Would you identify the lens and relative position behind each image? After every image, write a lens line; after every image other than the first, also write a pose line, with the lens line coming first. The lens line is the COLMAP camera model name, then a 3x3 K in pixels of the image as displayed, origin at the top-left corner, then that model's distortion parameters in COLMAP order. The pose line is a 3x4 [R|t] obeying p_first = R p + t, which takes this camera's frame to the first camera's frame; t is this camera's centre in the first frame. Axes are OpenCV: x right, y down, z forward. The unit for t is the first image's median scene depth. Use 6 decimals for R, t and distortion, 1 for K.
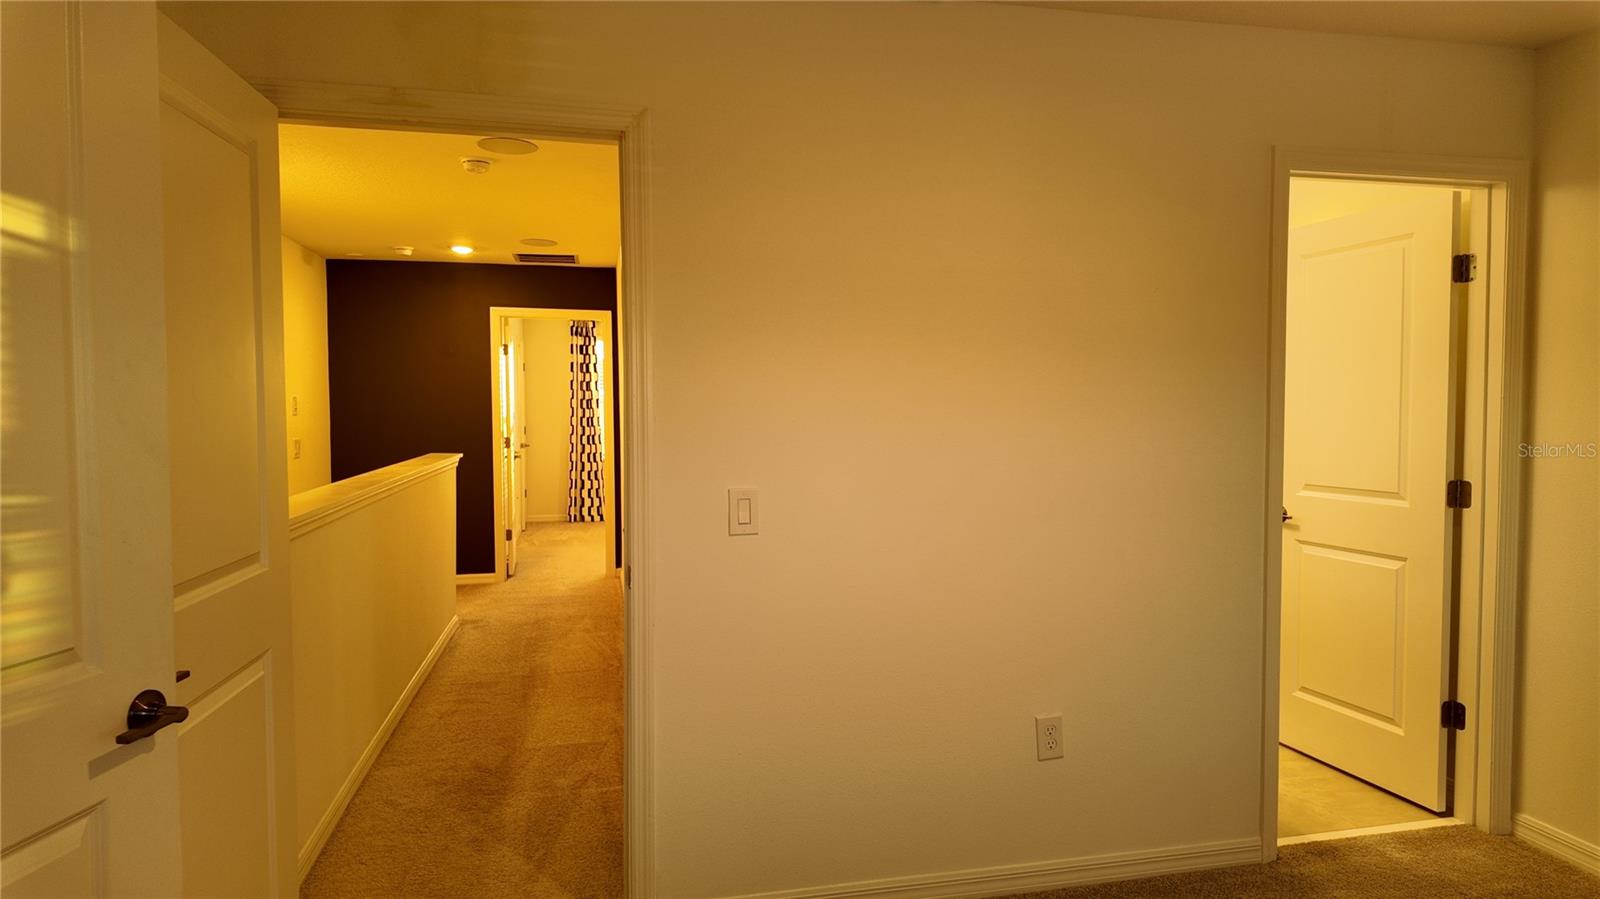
lens RADIAL K [[892.4, 0, 800.0], [0, 892.4, 449.5], [0, 0, 1]] dist [-0.077633, -0.000228]
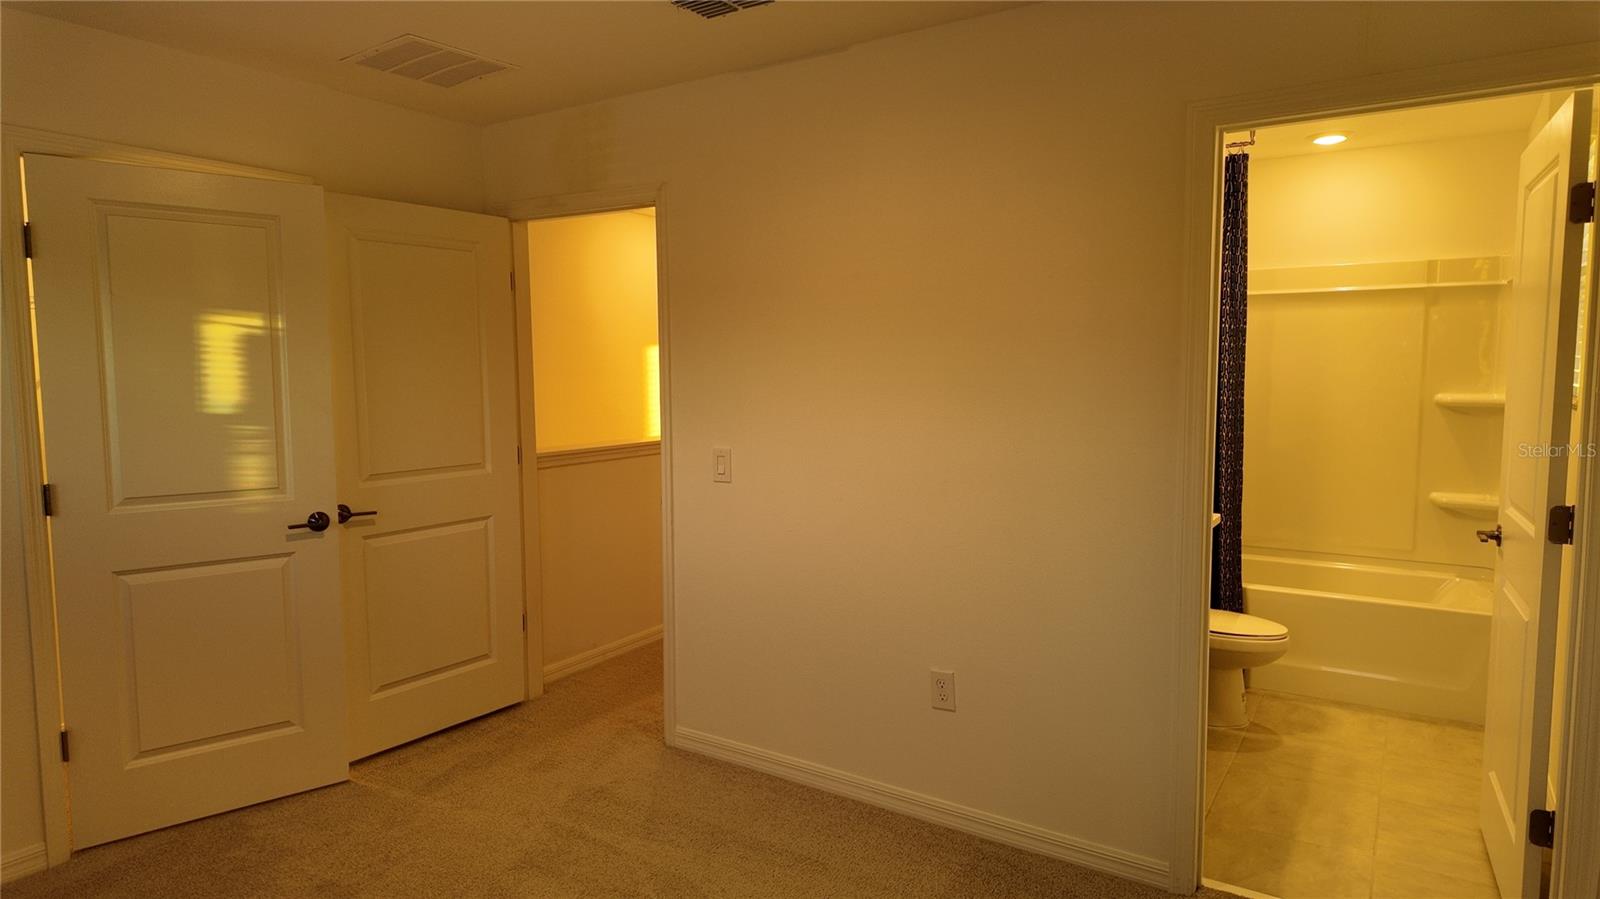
lens RADIAL K [[892.4, 0, 800.0], [0, 892.4, 449.5], [0, 0, 1]] dist [-0.077633, -0.000228]
pose [[0.735958, 0.055917, -0.674714, 0.953832], [-0.032433, 0.998351, 0.047362, -0.023175], [0.676250, -0.012973, 0.736558, 0.066759]]
